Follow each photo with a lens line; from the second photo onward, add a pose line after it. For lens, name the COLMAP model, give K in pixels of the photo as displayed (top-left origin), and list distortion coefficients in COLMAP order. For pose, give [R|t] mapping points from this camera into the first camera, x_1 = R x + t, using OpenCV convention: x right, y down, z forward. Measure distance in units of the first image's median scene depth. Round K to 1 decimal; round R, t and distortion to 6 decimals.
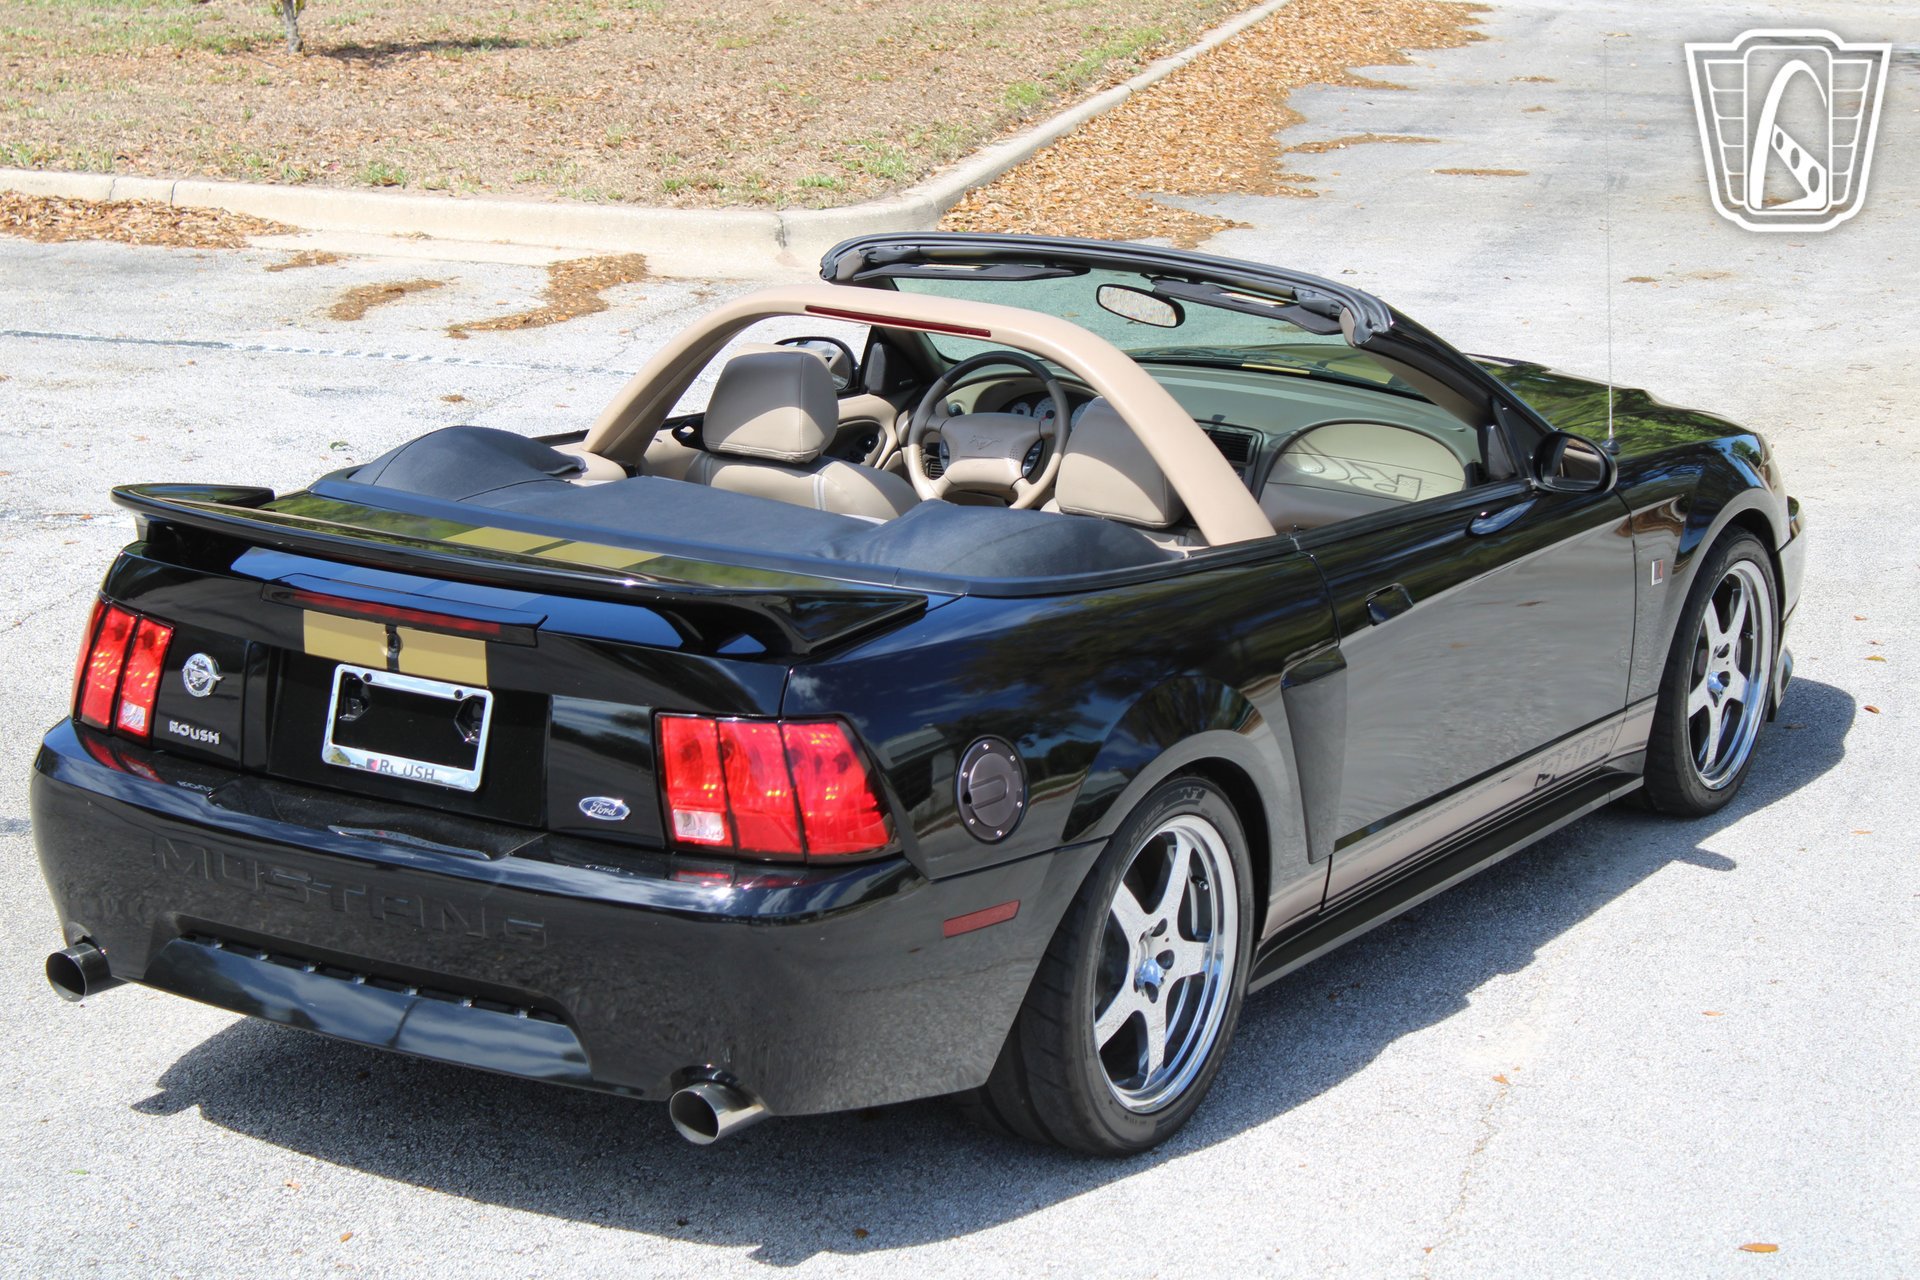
lens RADIAL K [[4418.4, 0, 966.7], [0, 4418.4, 689.1], [0, 0, 1]] dist [0.119692, 0.284902]
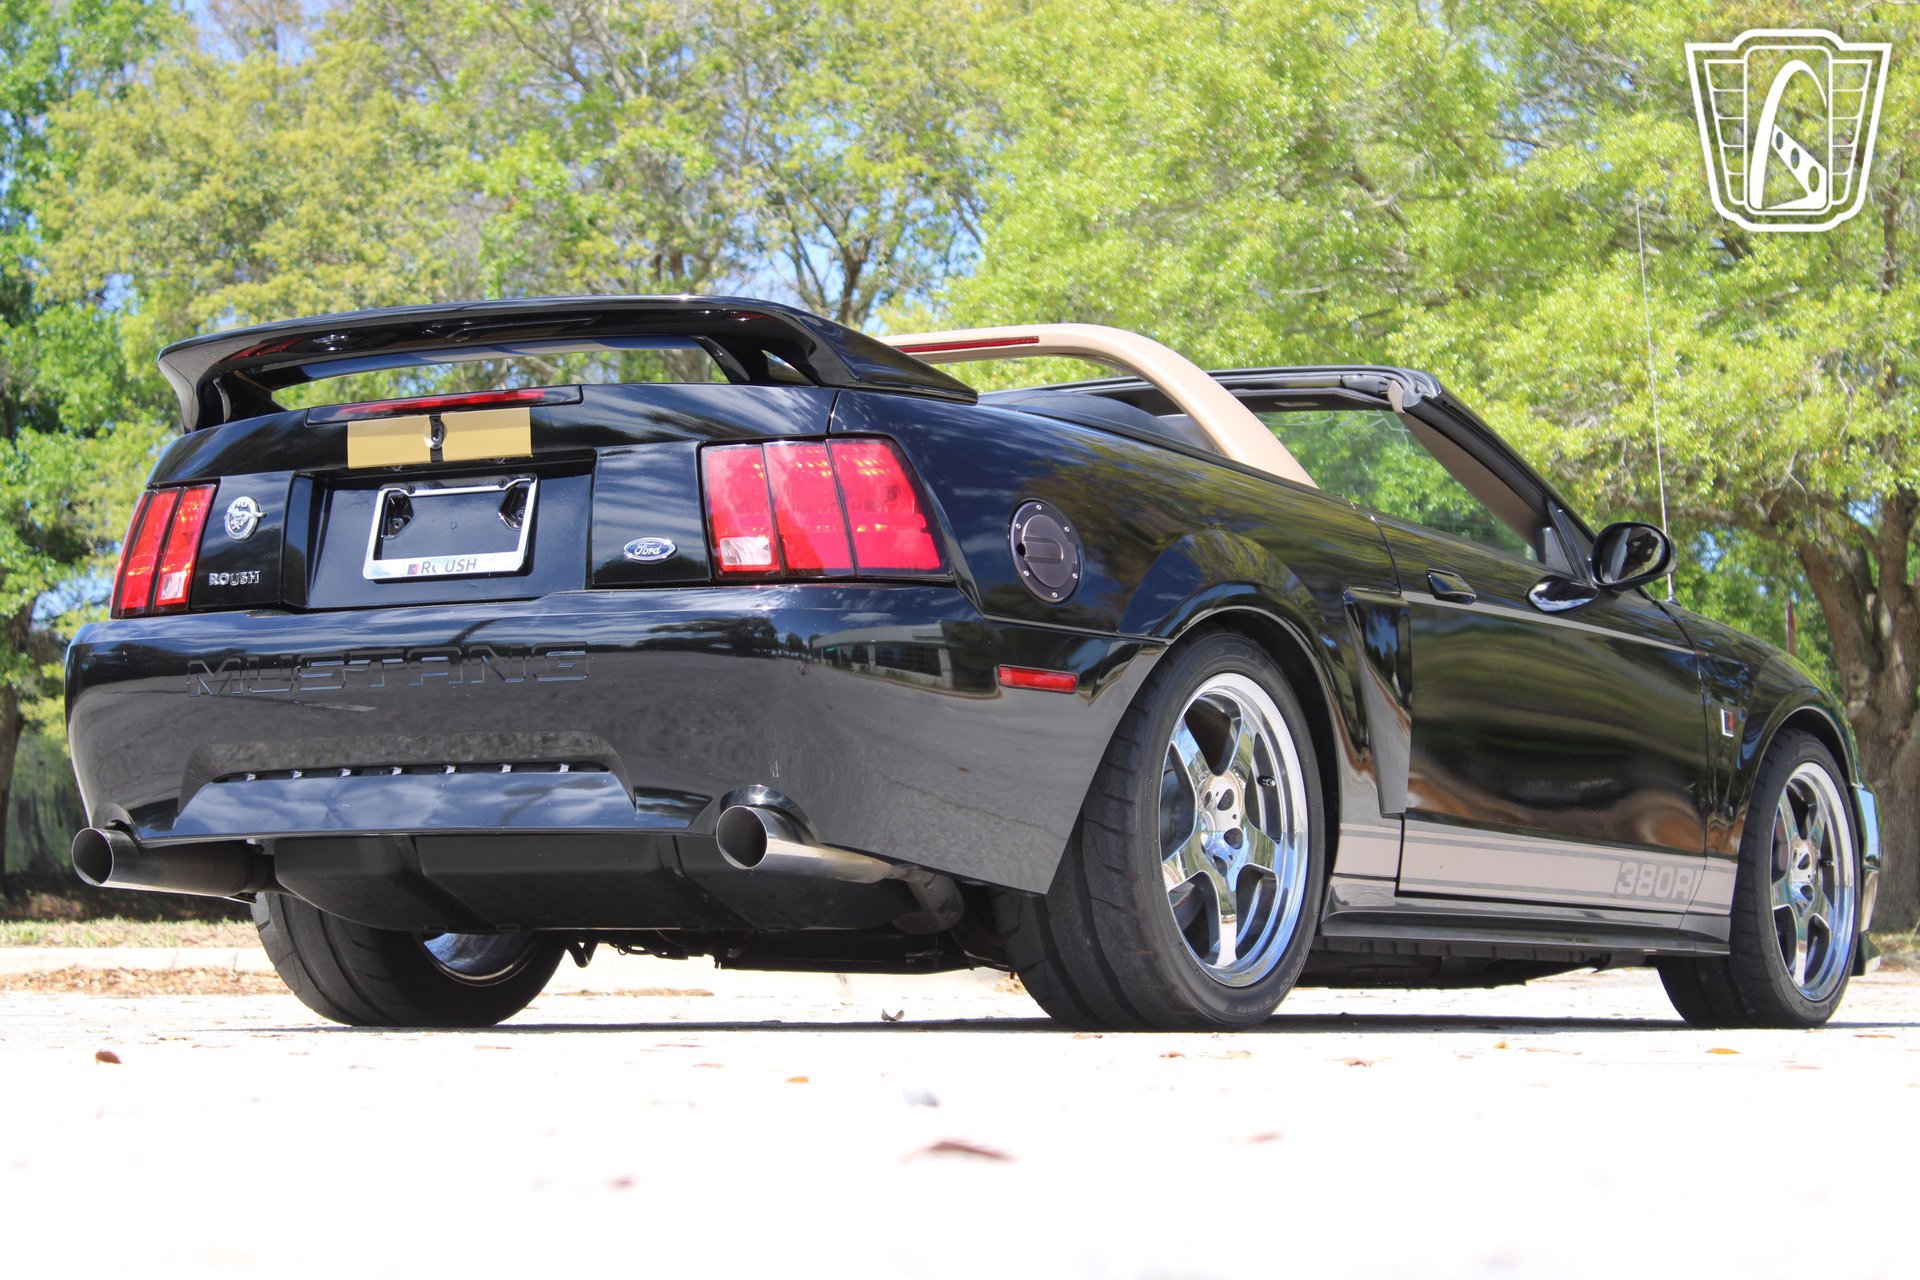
lens RADIAL K [[4418.4, 0, 966.7], [0, 4418.4, 689.1], [0, 0, 1]] dist [0.119692, 0.284902]
pose [[0.999660, -0.023147, -0.012010, -0.000764], [0.018405, 0.952533, -0.303880, 0.322034], [0.018474, 0.303556, 0.952635, 0.072746]]
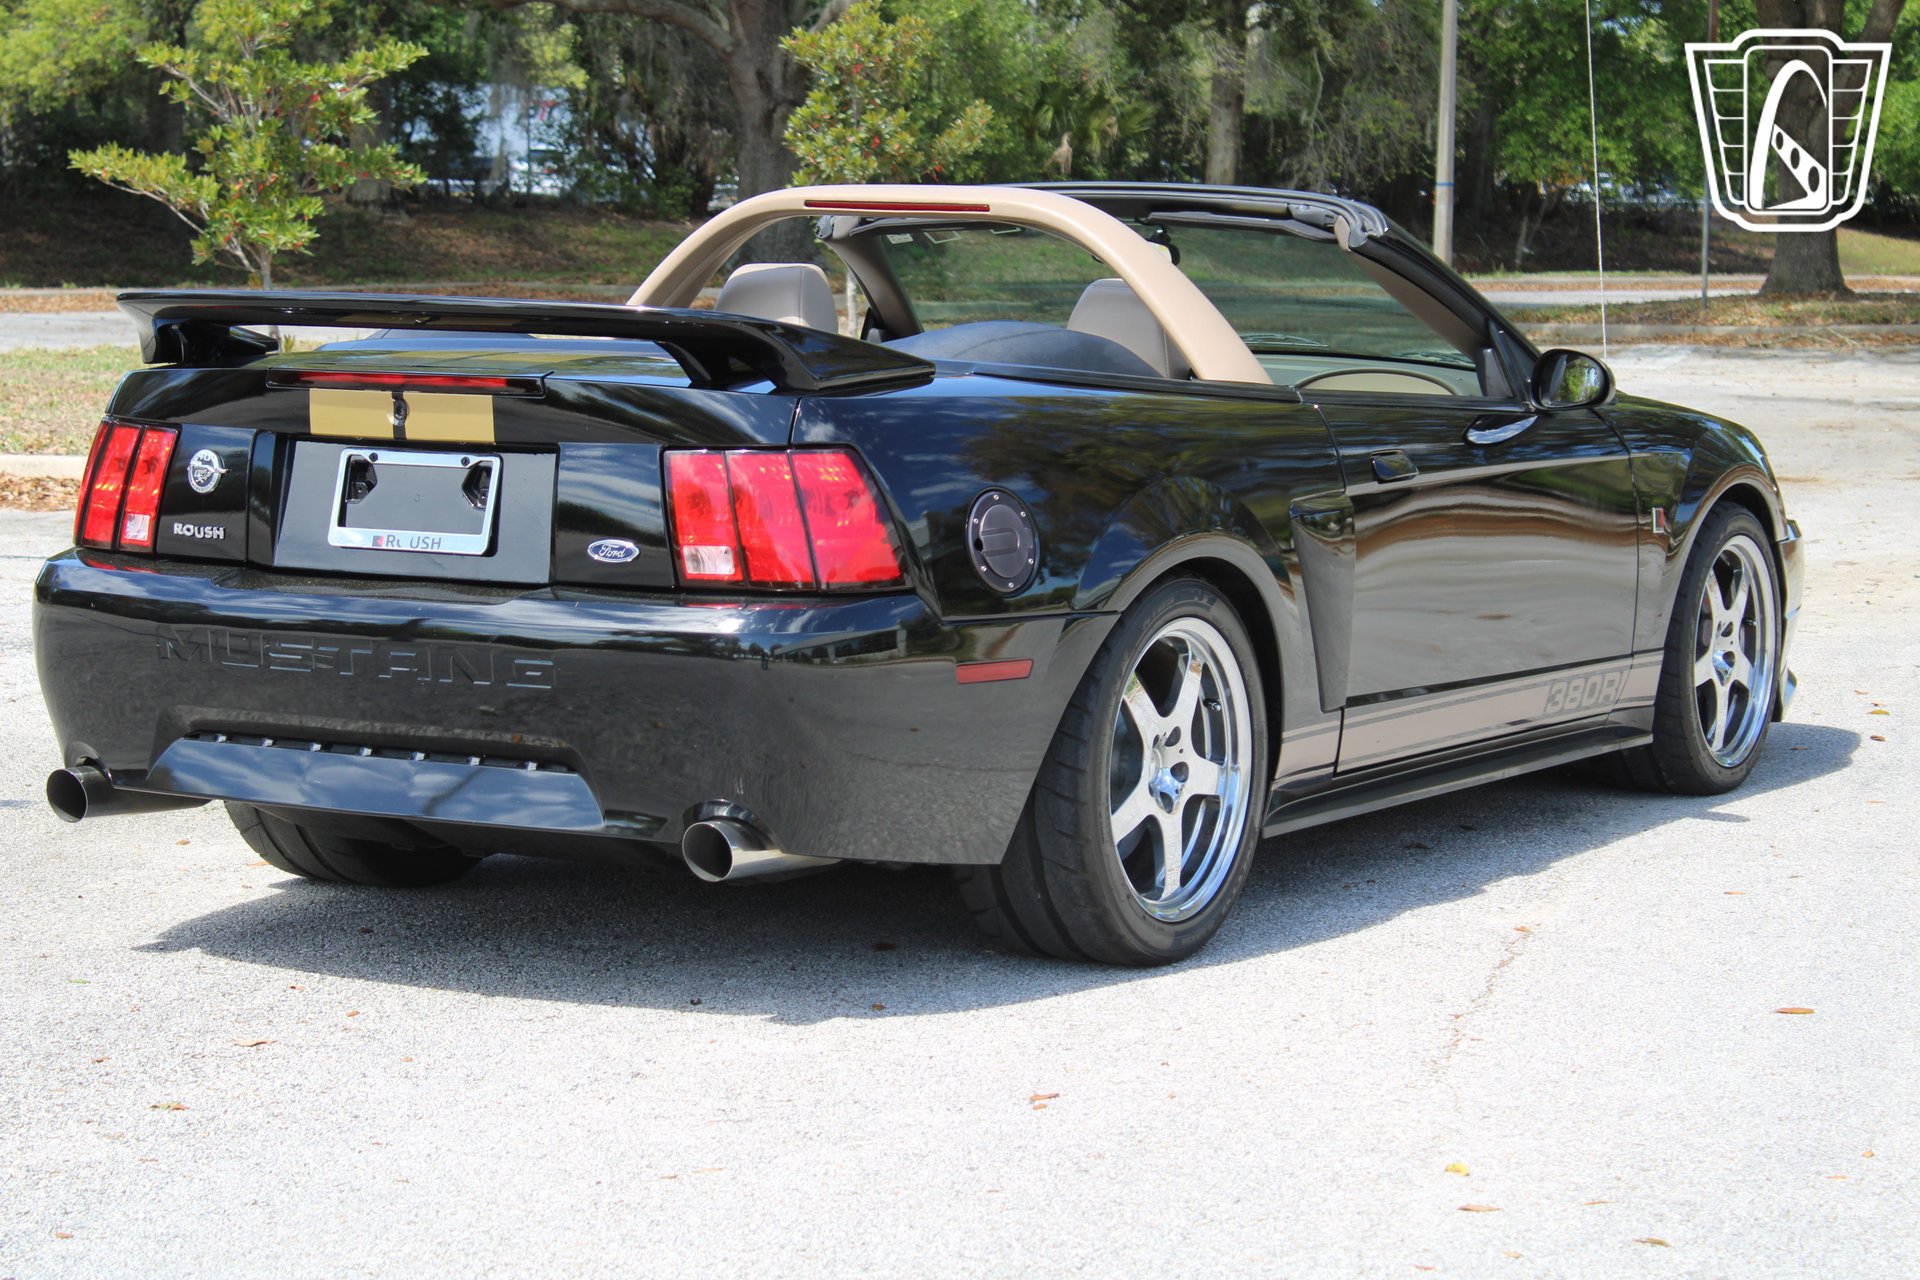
lens RADIAL K [[4422.2, 0, 951.6], [0, 4422.2, 658.1], [0, 0, 1]] dist [0.113719, 0.558691]
pose [[0.999841, -0.017558, 0.003042, -0.008585], [0.017810, 0.990165, -0.138769, 0.172482], [-0.000576, 0.138801, 0.990320, 0.017863]]
